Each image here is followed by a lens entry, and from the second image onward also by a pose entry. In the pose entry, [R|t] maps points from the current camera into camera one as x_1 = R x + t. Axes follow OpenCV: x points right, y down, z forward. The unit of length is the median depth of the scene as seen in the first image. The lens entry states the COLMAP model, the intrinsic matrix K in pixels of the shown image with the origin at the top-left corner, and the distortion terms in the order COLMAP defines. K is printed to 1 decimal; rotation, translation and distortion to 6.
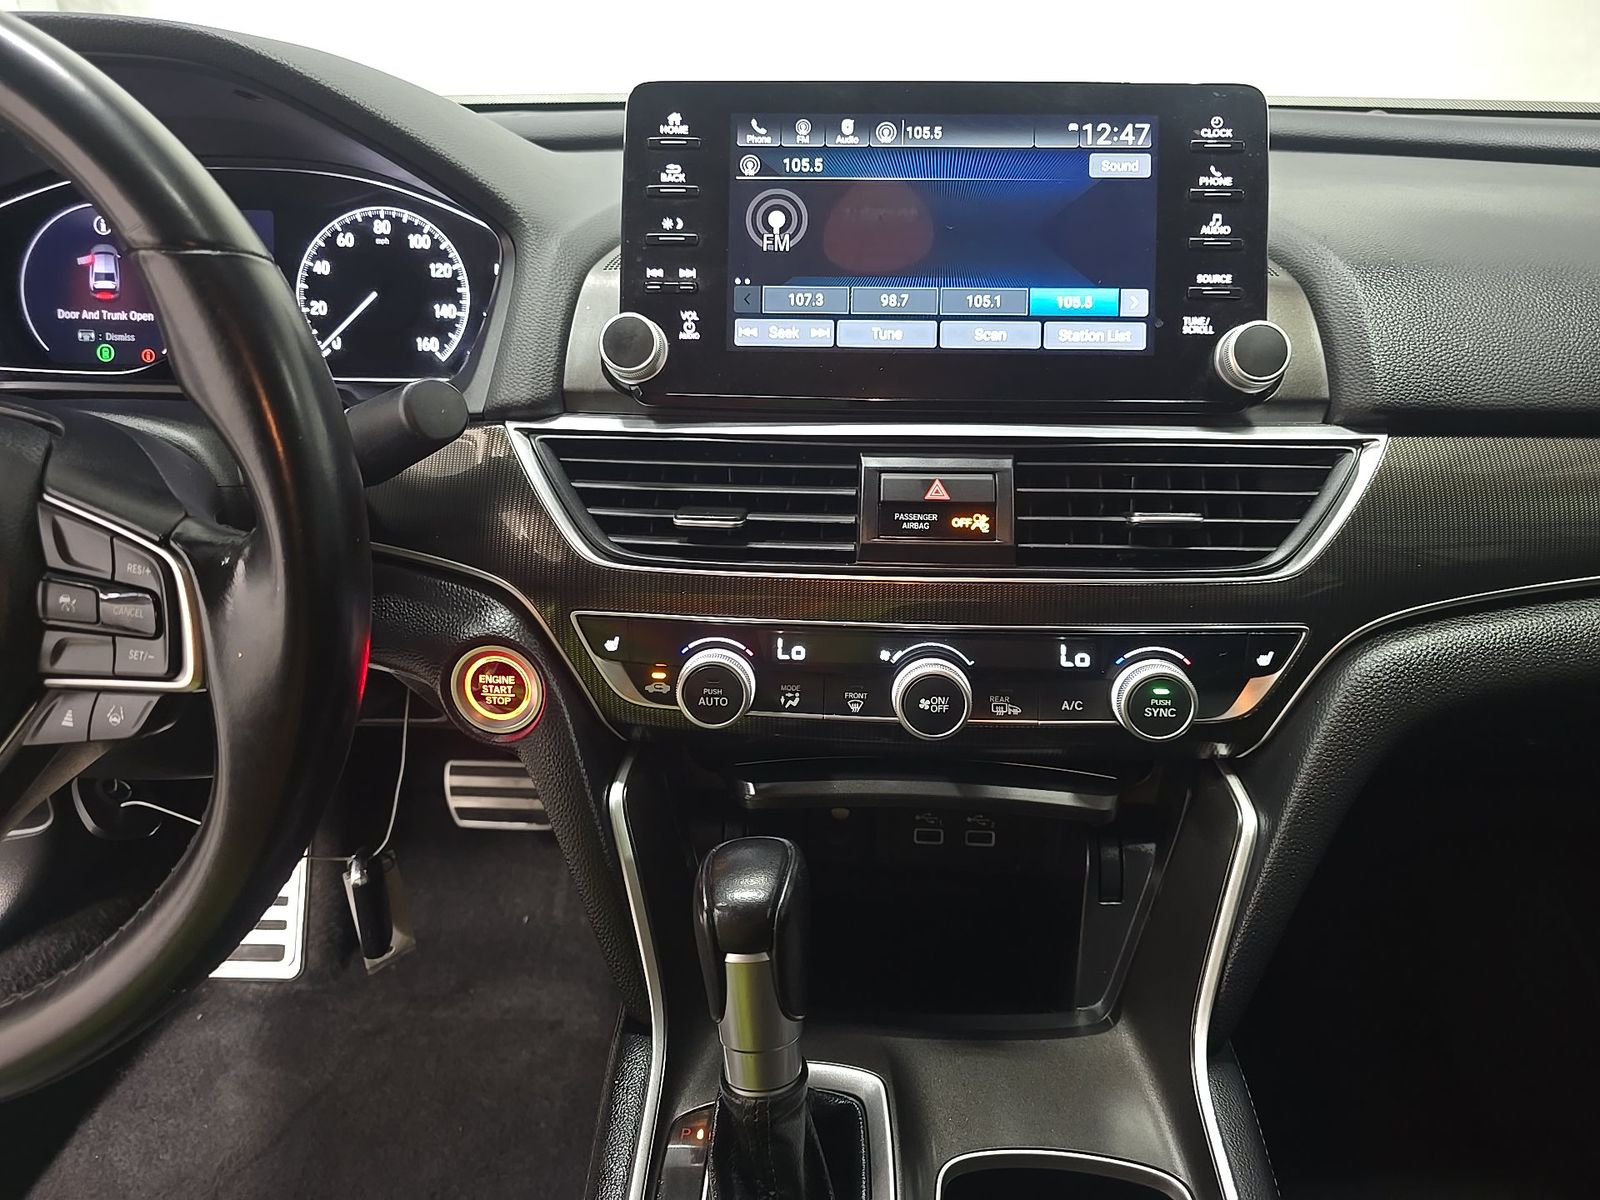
lens RADIAL K [[1074.9, 0, 800.0], [0, 1074.9, 600.0], [0, 0, 1]] dist [0.020399, -0.006909]
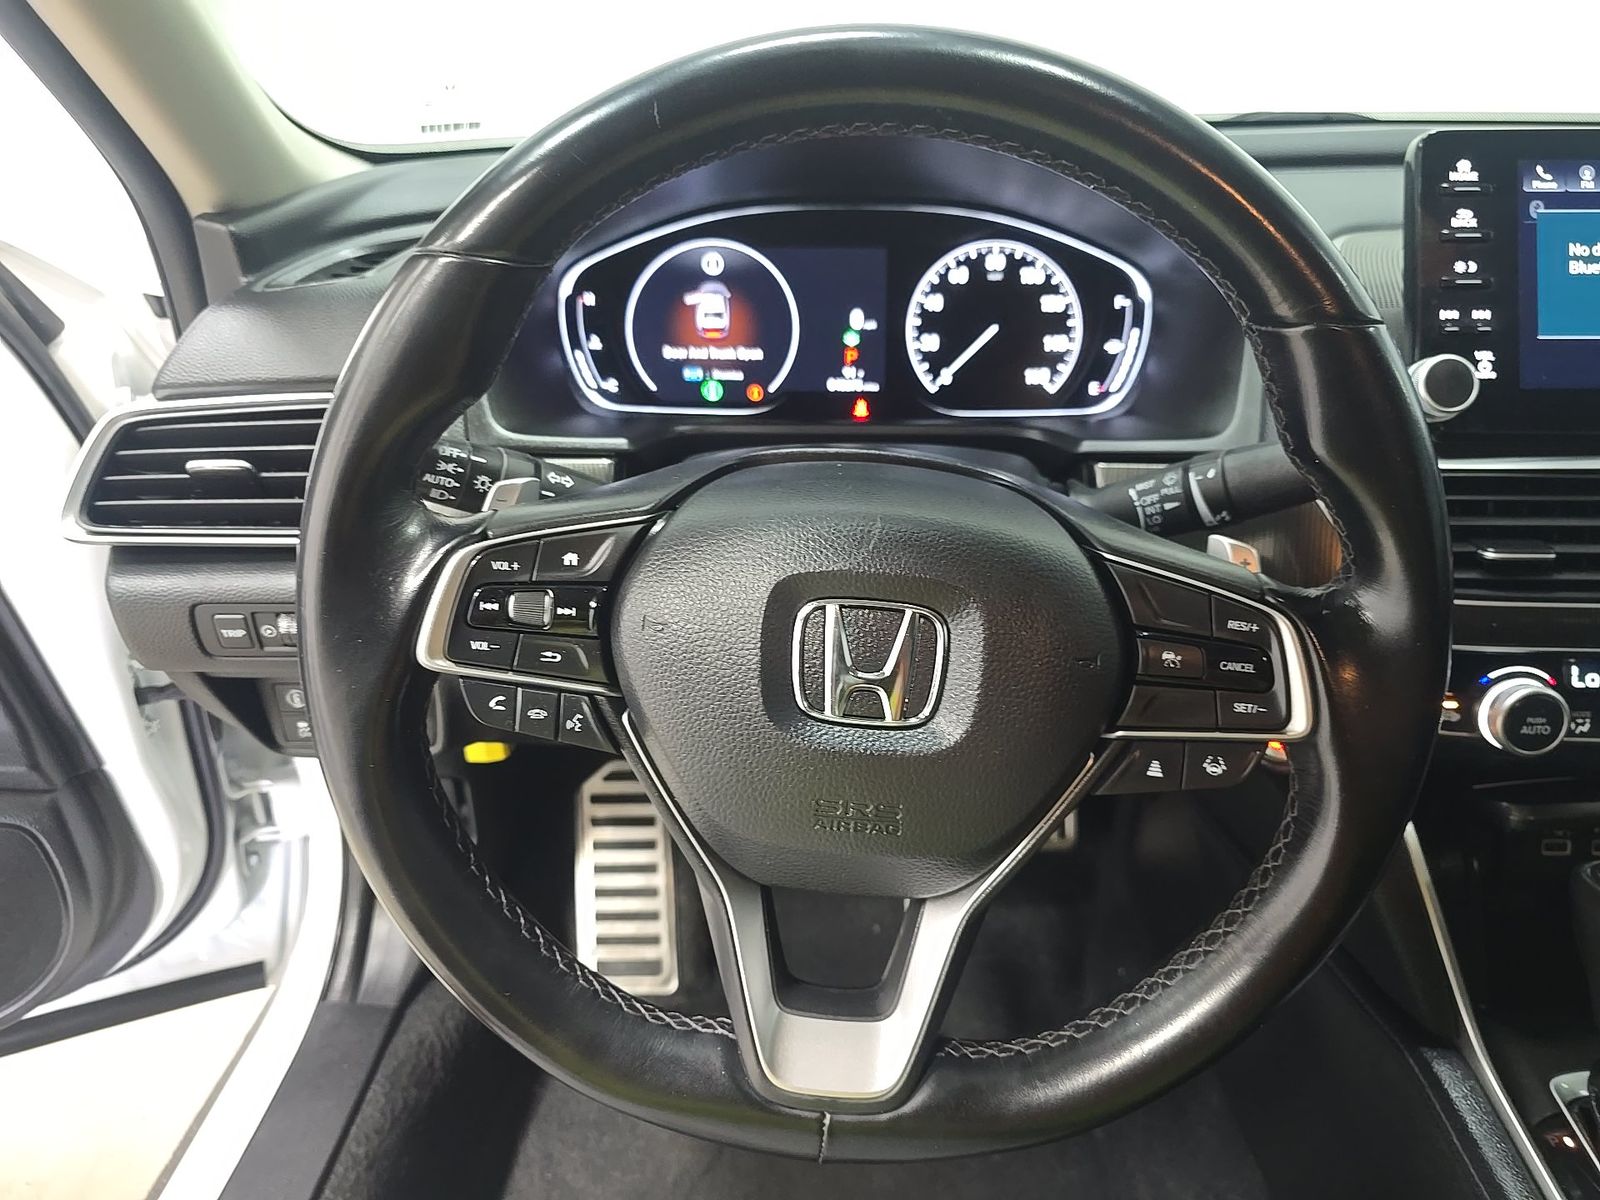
lens RADIAL K [[1092.8, 0, 800.0], [0, 1092.8, 600.0], [0, 0, 1]] dist [0.004427, -0.015739]
pose [[0.999542, -0.020789, 0.021978, -0.599942], [0.020625, 0.999758, 0.007643, -0.039522], [-0.022131, -0.007186, 0.999729, -0.024381]]
